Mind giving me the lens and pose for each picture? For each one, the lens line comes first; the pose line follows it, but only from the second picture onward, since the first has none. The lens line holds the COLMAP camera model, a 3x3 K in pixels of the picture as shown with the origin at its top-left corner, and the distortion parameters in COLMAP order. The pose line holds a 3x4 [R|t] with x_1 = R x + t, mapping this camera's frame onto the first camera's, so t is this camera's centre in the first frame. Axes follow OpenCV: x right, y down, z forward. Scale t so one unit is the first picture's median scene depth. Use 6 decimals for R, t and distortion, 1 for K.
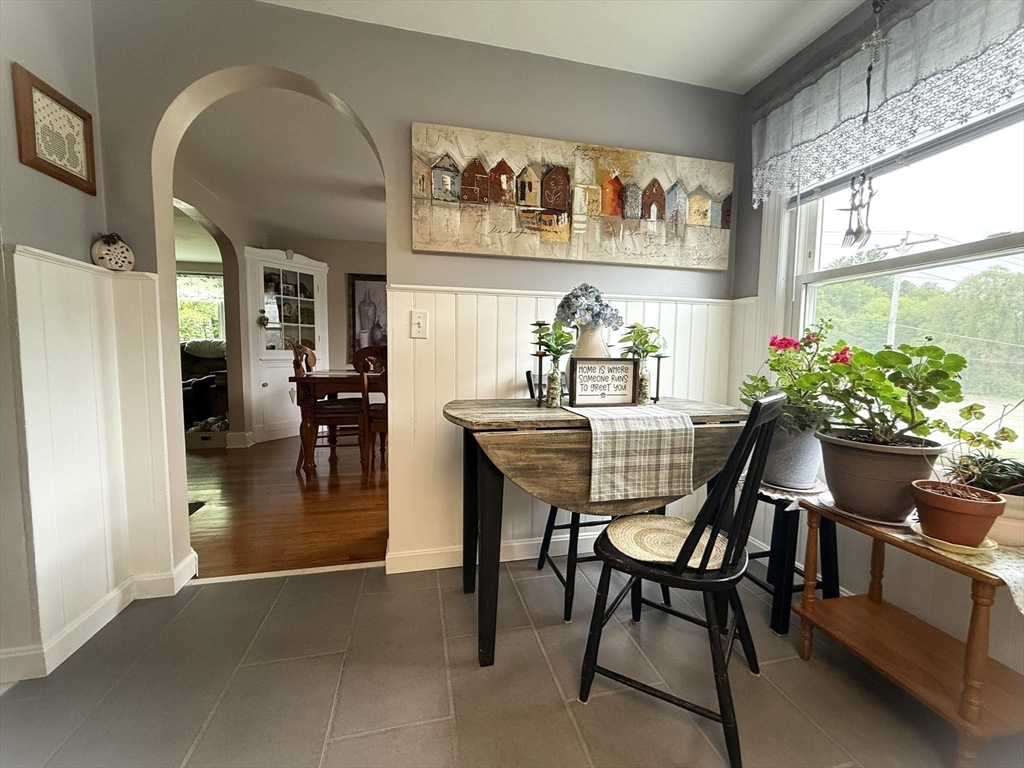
lens RADIAL K [[426.4, 0, 512.0], [0, 426.4, 384.0], [0, 0, 1]] dist [-0.000281, -0.000123]
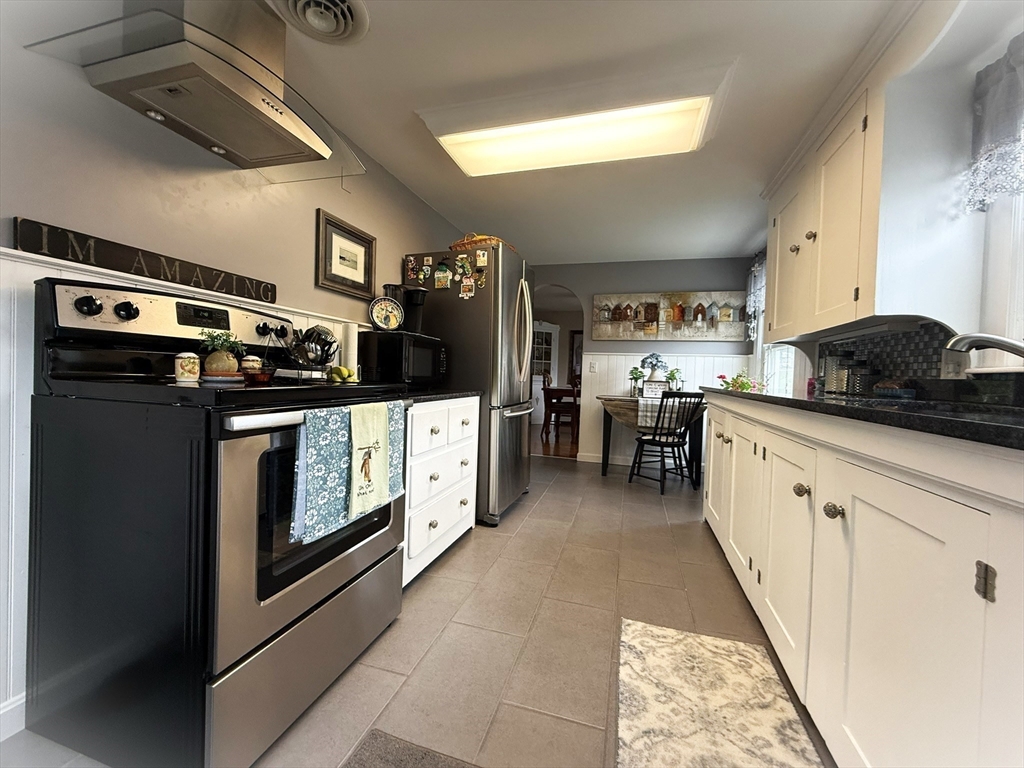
lens RADIAL K [[426.4, 0, 512.0], [0, 426.4, 384.0], [0, 0, 1]] dist [-0.000281, -0.000123]
pose [[0.878362, 0.028740, -0.477132, 0.581277], [-0.058192, 0.997195, -0.047062, 0.115350], [0.474441, 0.069103, 0.877571, -1.504016]]
